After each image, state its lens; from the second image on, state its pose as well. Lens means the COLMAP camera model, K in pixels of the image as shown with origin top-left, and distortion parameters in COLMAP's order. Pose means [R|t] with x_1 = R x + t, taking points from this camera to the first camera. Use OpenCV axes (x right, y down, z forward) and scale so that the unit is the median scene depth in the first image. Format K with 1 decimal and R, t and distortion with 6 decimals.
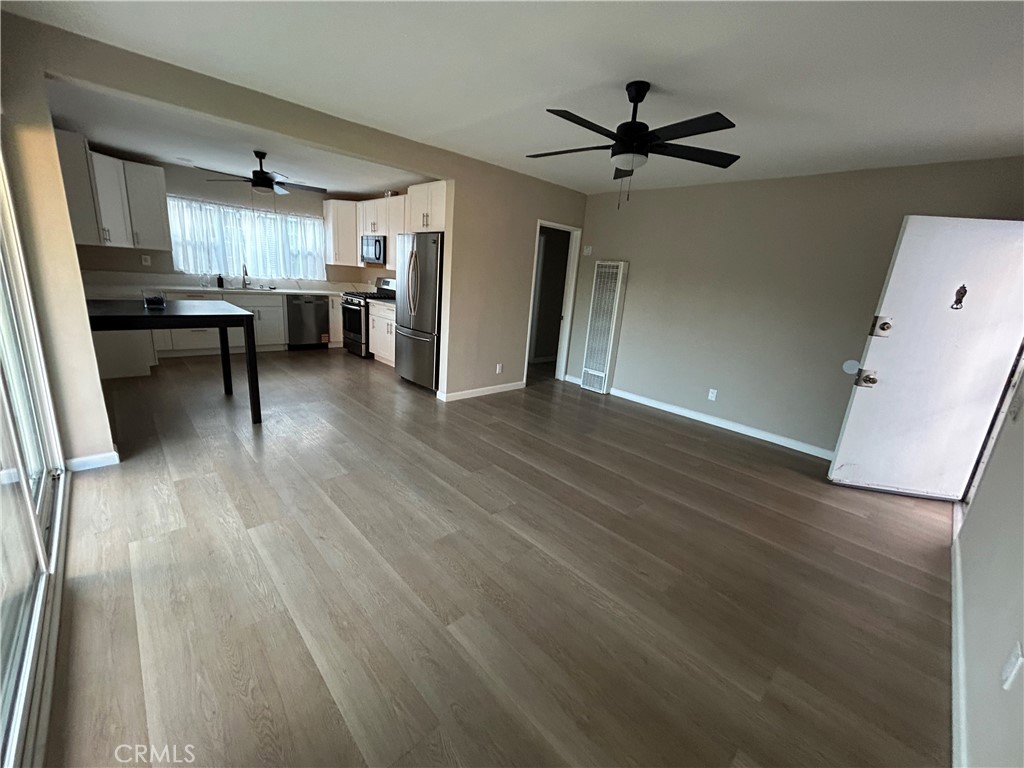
lens RADIAL K [[415.2, 0, 516.4], [0, 415.2, 383.3], [0, 0, 1]] dist [-0.006974, 0.000664]
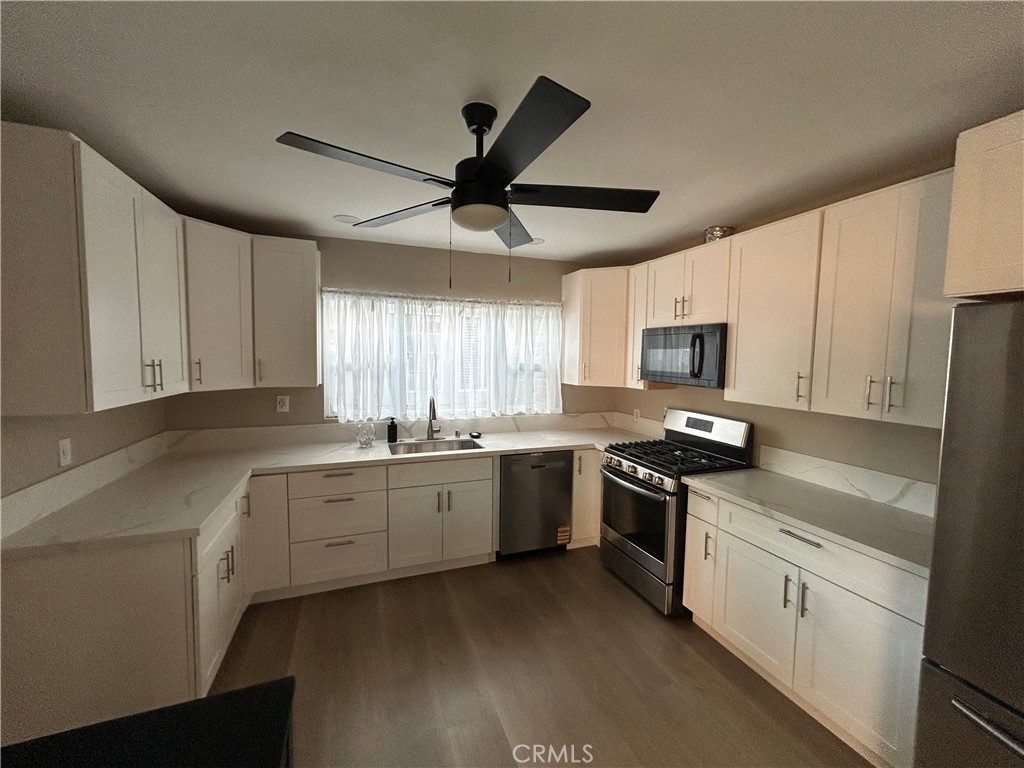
lens RADIAL K [[415.2, 0, 515.2], [0, 415.2, 379.5], [0, 0, 1]] dist [-0.006974, 0.000664]
pose [[0.918794, -0.043860, -0.392294, -0.338445], [-0.039463, 0.978623, -0.201839, -0.202244], [0.392760, 0.200929, 0.897422, 0.540666]]
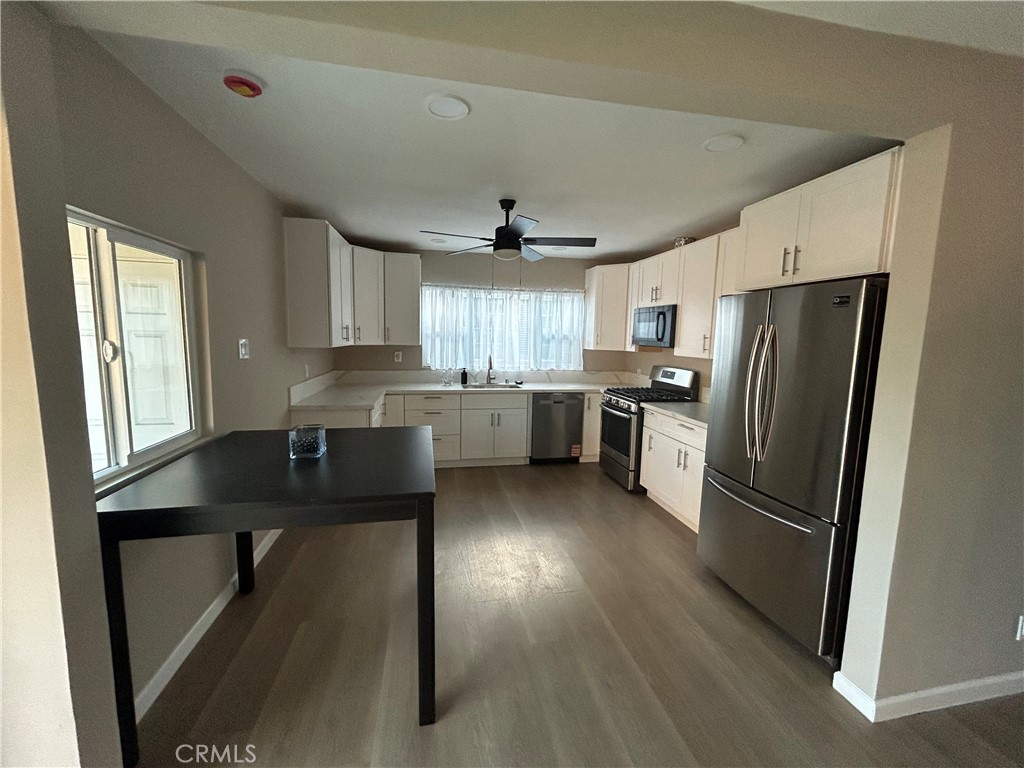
lens RADIAL K [[415.2, 0, 511.8], [0, 415.2, 382.3], [0, 0, 1]] dist [-0.006974, 0.000664]
pose [[0.837795, 0.000136, -0.545985, -0.174945], [-0.091368, 0.985933, -0.139956, -0.123345], [0.538285, 0.167139, 0.826023, 0.352279]]
